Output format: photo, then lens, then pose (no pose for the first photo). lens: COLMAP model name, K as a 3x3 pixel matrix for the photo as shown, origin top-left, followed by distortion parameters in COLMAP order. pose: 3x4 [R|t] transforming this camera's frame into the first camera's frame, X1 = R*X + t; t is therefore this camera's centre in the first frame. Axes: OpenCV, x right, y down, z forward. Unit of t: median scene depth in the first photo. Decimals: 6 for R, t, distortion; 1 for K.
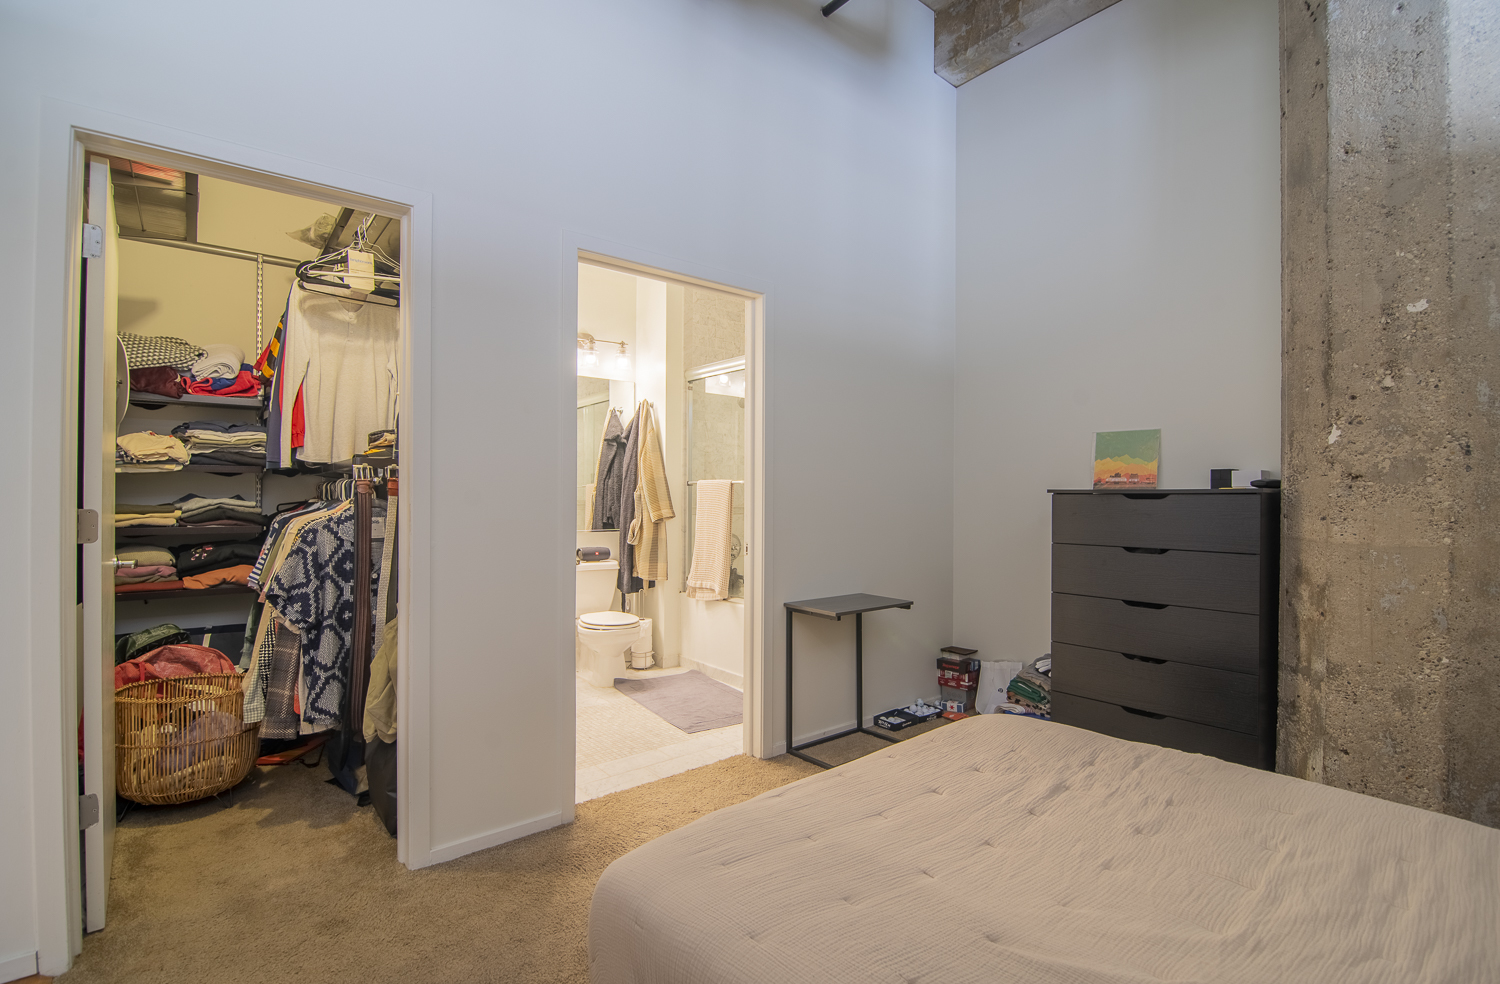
lens RADIAL K [[684.3, 0, 754.1], [0, 684.3, 493.3], [0, 0, 1]] dist [-0.018474, -0.000316]
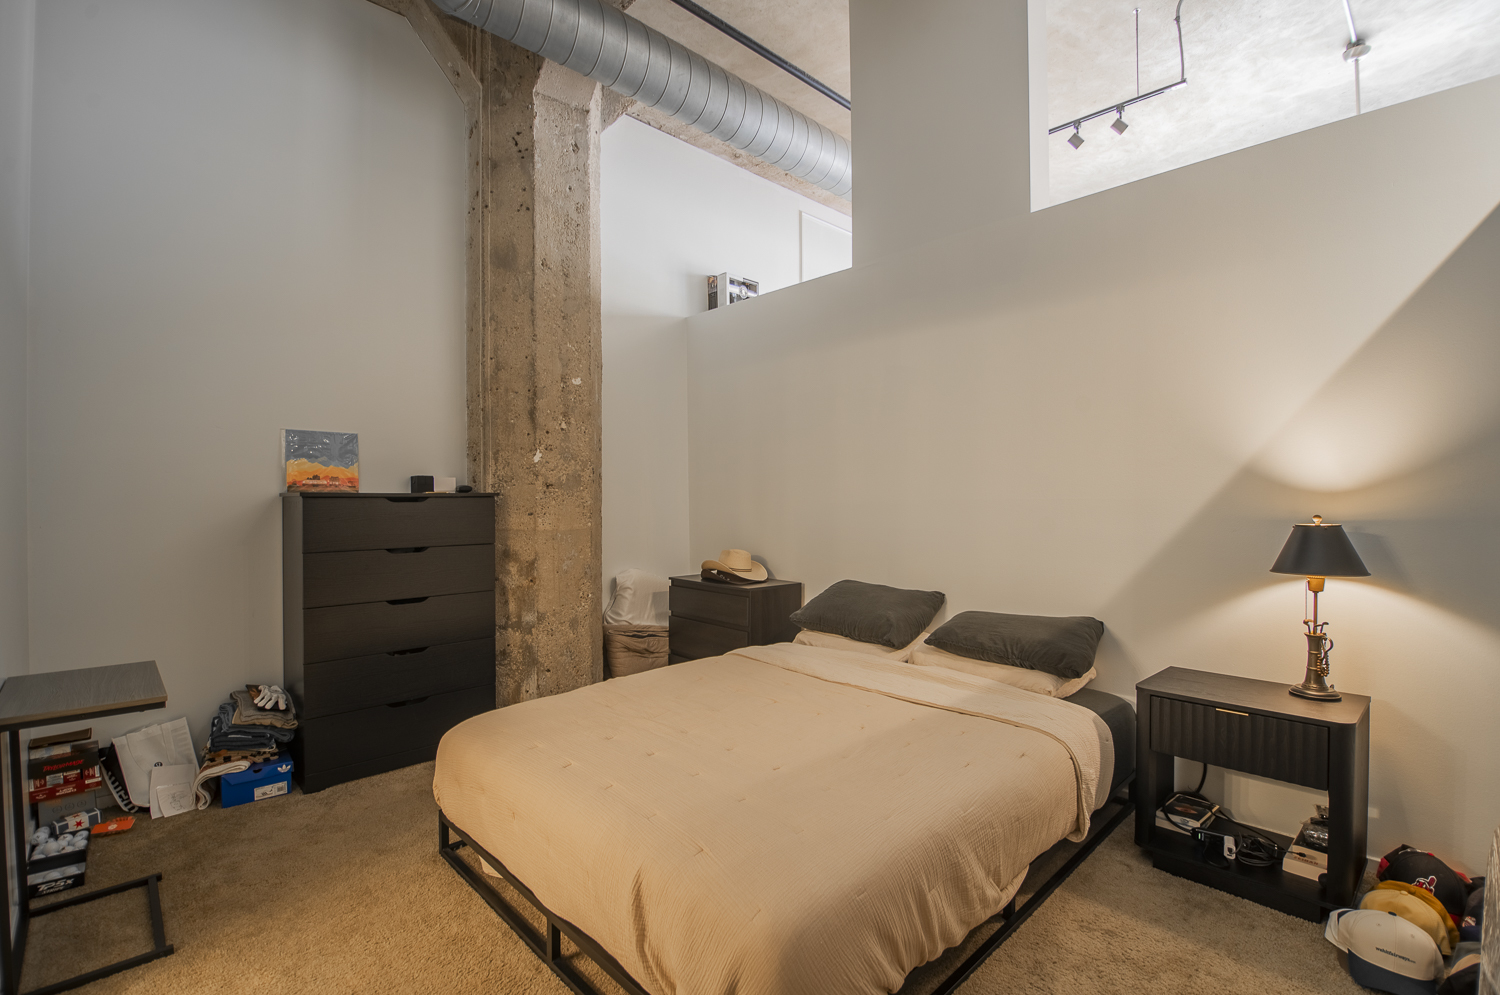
lens RADIAL K [[676.2, 0, 754.5], [0, 676.2, 498.7], [0, 0, 1]] dist [-0.001174, -0.000694]
pose [[-0.062484, -0.005442, 0.998031, -0.624285], [-0.000832, 0.999985, 0.005400, -0.003474], [-0.998046, -0.000493, -0.062488, 0.625158]]
